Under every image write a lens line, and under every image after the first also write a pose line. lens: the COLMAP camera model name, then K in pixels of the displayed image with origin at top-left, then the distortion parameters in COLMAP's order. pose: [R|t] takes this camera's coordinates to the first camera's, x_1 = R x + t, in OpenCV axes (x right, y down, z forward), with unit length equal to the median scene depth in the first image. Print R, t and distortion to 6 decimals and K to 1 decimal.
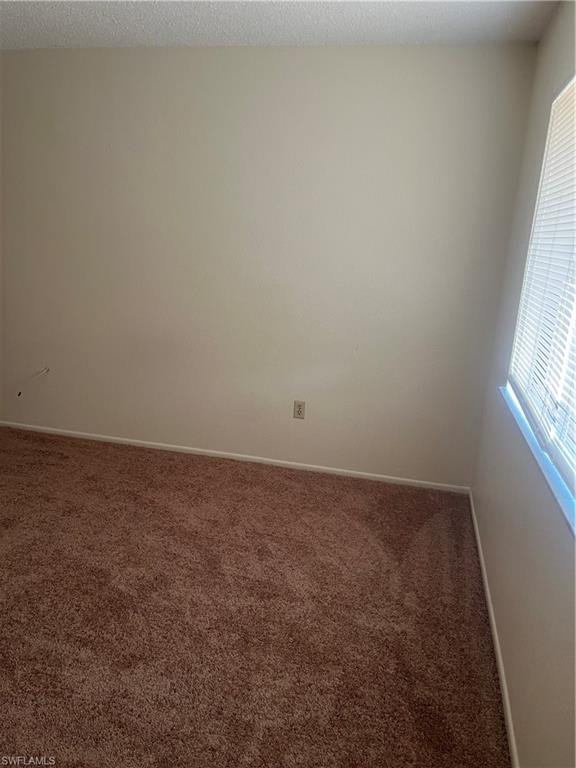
lens RADIAL K [[580.7, 0, 286.5], [0, 580.7, 383.1], [0, 0, 1]] dist [0.046819, -0.045984]
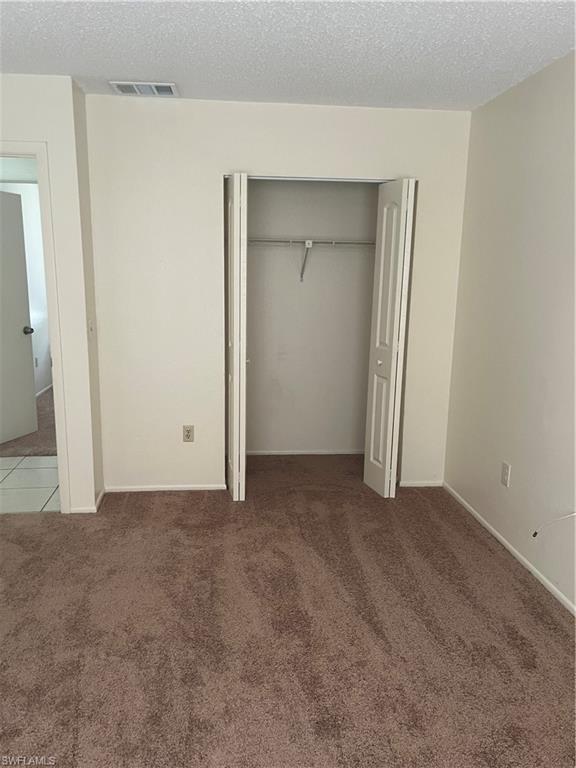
lens RADIAL K [[580.7, 0, 286.4], [0, 580.7, 382.4], [0, 0, 1]] dist [0.046819, -0.045984]
pose [[0.321051, 0.116420, -0.939879, 0.086720], [-0.225864, 0.973192, 0.043393, -0.146744], [0.919734, 0.198353, 0.338740, 0.592312]]
